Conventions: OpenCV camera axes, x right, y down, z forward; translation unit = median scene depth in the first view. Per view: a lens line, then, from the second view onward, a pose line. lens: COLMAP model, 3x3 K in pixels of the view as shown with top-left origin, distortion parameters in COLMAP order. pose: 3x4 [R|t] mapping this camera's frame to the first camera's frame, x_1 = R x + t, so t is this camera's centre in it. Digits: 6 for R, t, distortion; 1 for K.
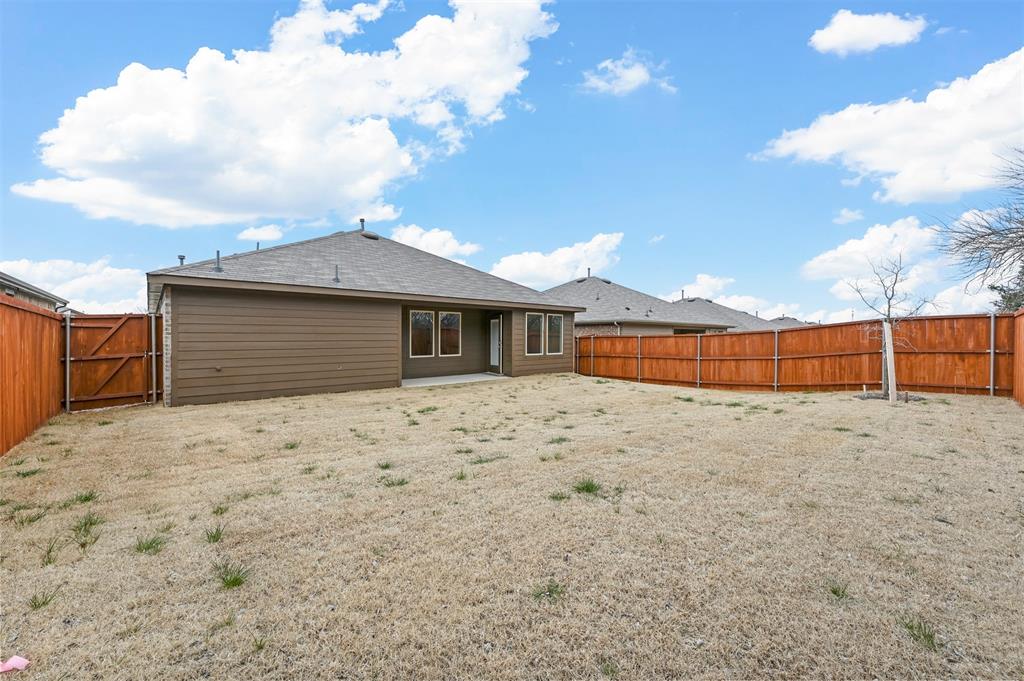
lens RADIAL K [[399.1, 0, 512.0], [0, 399.1, 340.5], [0, 0, 1]] dist [-0.001738, -0.000020]
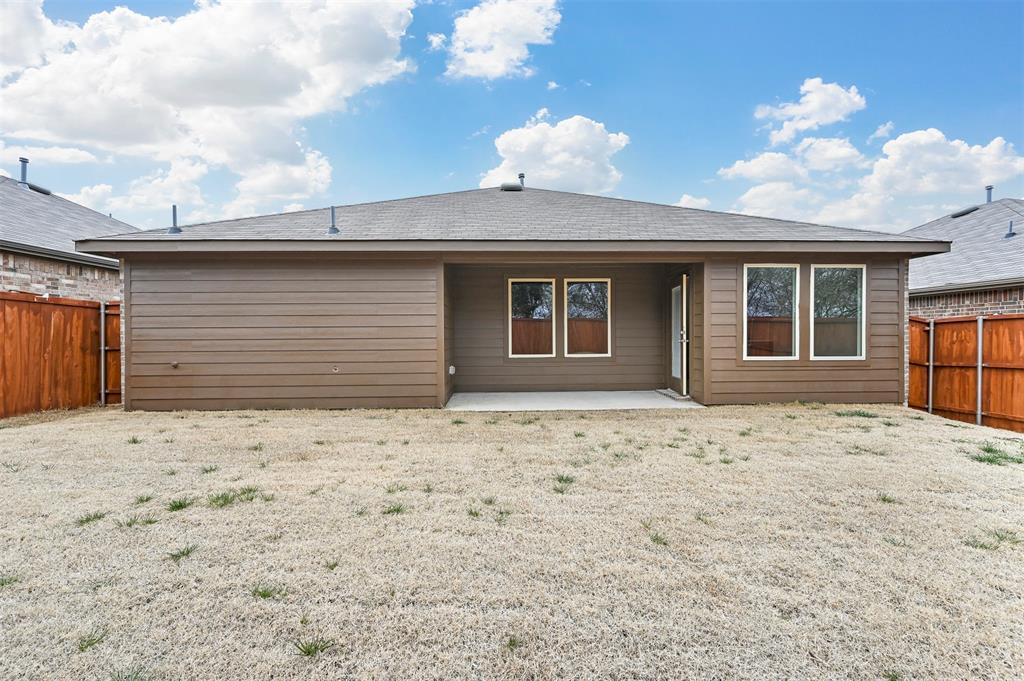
lens RADIAL K [[399.1, 0, 512.0], [0, 399.1, 340.5], [0, 0, 1]] dist [-0.001738, -0.000020]
pose [[0.760660, 0.000383, -0.649150, 0.127734], [0.000950, 0.999998, 0.001702, 0.014541], [0.649150, -0.001911, 0.760658, 0.489843]]
